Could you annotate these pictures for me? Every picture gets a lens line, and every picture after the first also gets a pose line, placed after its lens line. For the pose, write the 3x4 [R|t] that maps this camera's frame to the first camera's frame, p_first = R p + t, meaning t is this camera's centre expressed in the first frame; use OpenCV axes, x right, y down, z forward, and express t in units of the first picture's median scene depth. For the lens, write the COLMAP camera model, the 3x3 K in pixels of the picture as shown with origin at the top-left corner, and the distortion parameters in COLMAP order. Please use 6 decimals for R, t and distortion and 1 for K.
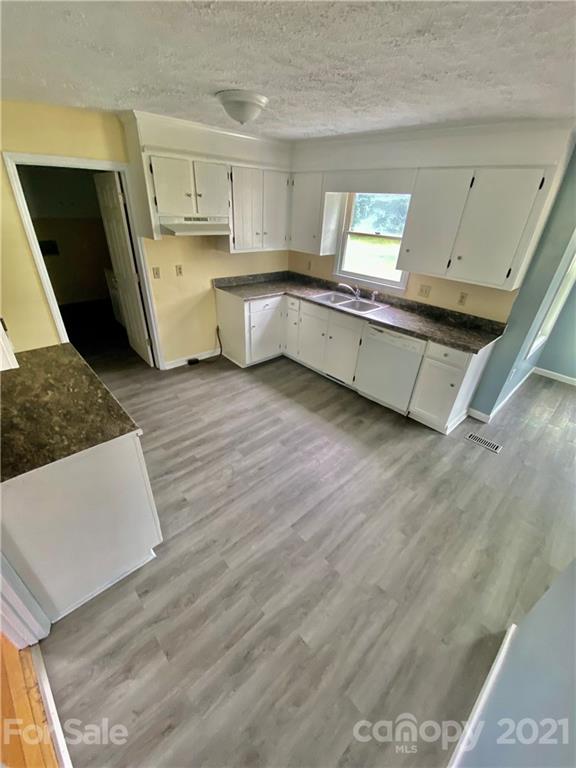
lens RADIAL K [[310.5, 0, 284.9], [0, 310.5, 385.4], [0, 0, 1]] dist [0.028516, -0.024992]
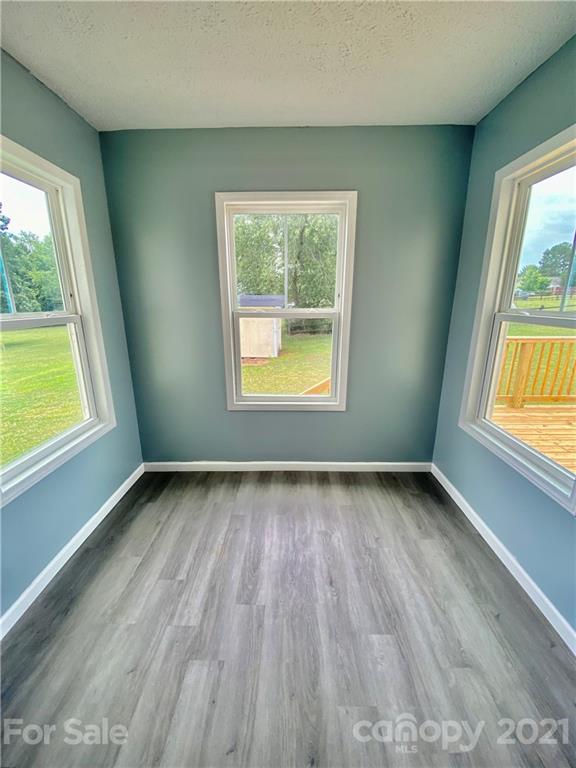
lens RADIAL K [[310.5, 0, 284.9], [0, 310.5, 385.4], [0, 0, 1]] dist [0.028516, -0.024992]
pose [[0.691855, -0.232326, 0.683639, 0.858453], [0.391393, 0.916318, -0.084698, -0.053525], [-0.606753, 0.326170, 0.724889, 0.451817]]
